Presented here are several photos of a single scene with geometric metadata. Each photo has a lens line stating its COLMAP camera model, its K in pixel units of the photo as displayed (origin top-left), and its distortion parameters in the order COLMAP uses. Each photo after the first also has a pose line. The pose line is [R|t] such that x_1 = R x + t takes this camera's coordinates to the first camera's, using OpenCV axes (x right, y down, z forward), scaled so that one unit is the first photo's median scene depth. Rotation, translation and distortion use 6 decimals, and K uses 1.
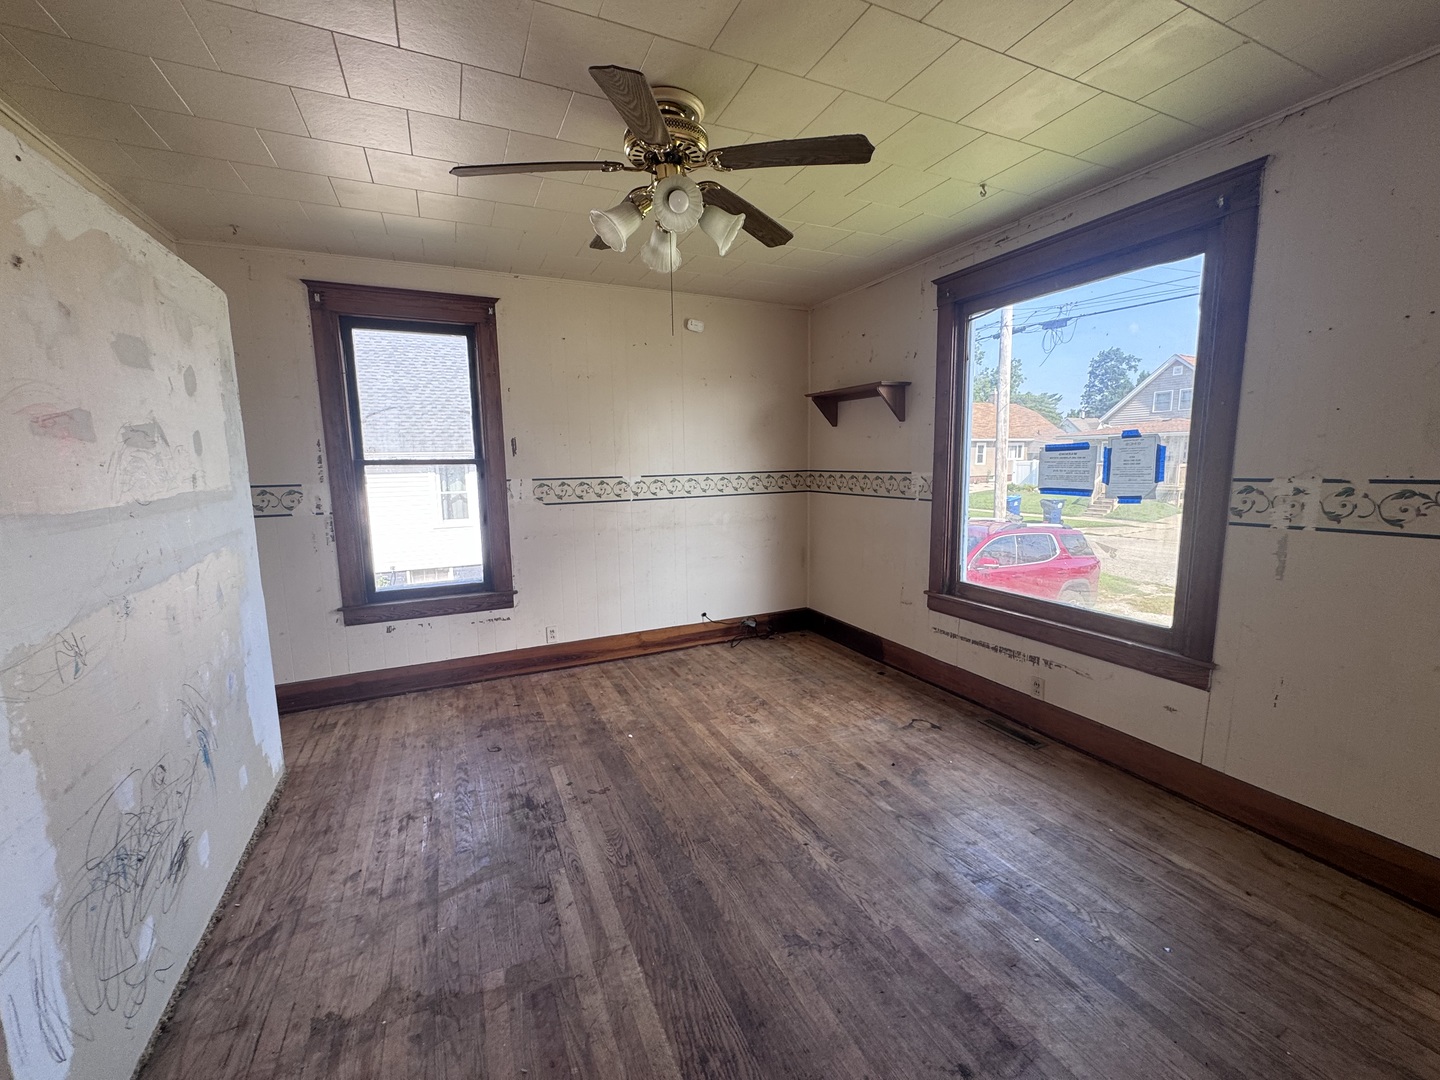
lens RADIAL K [[575.4, 0, 720.0], [0, 575.4, 537.8], [0, 0, 1]] dist [-0.002237, 0.000048]
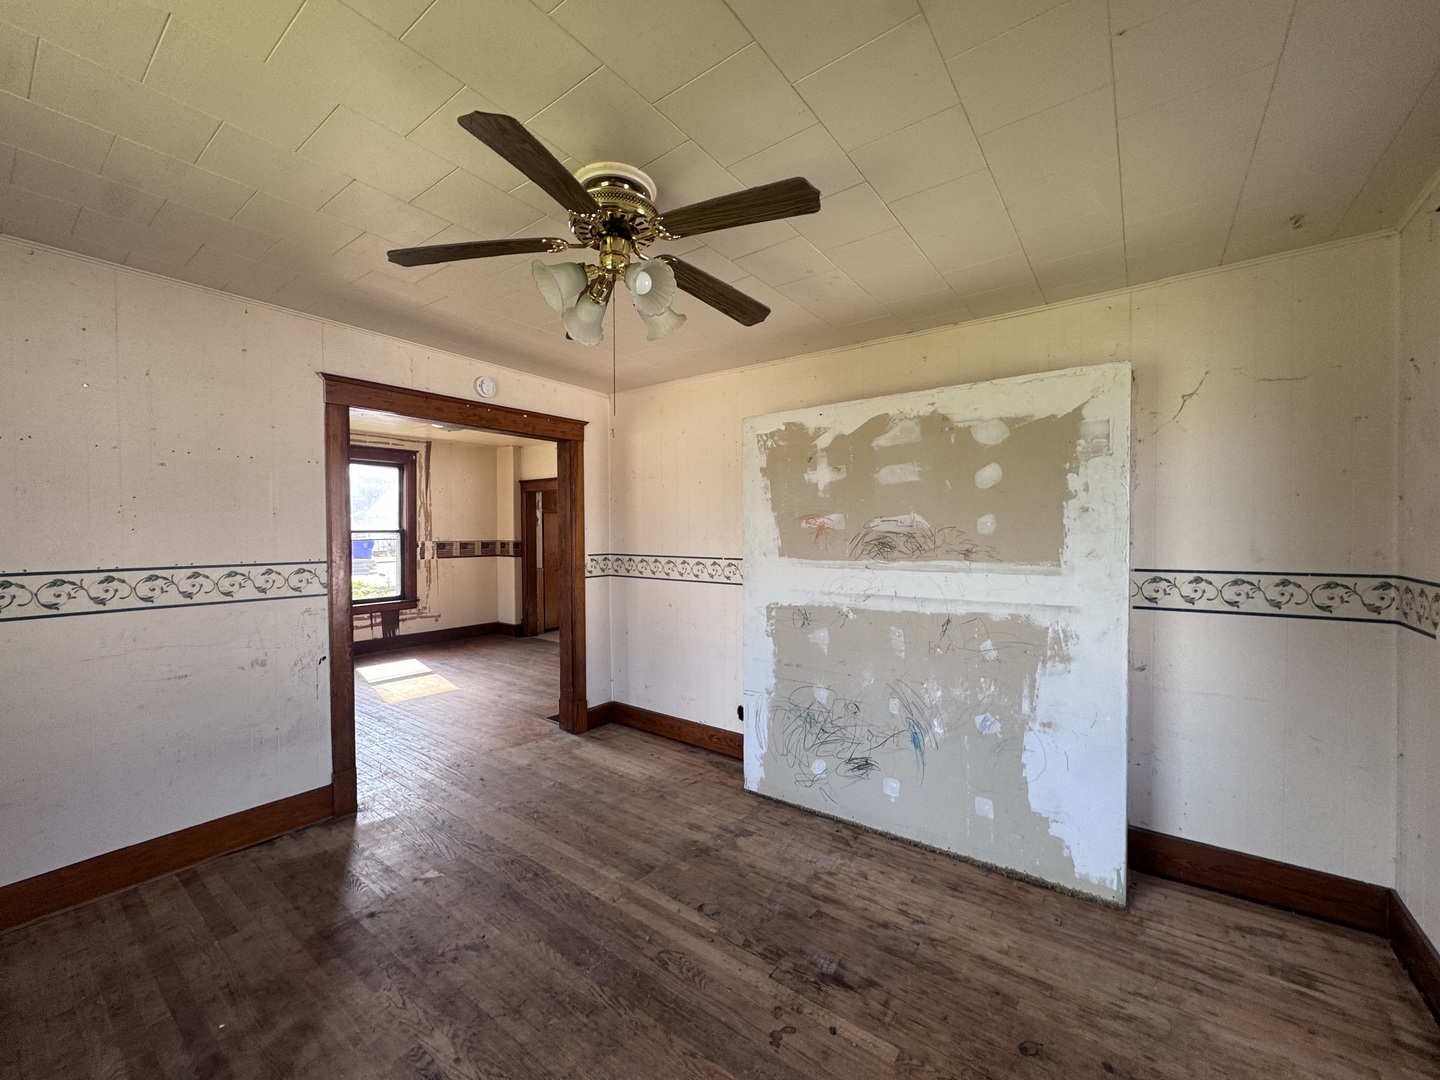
lens RADIAL K [[575.4, 0, 720.0], [0, 575.4, 537.8], [0, 0, 1]] dist [-0.002237, 0.000048]
pose [[-0.881204, 0.024916, -0.472079, 0.184896], [-0.048823, 0.988474, 0.143305, -0.270831], [0.470208, 0.149329, -0.869830, 1.718117]]
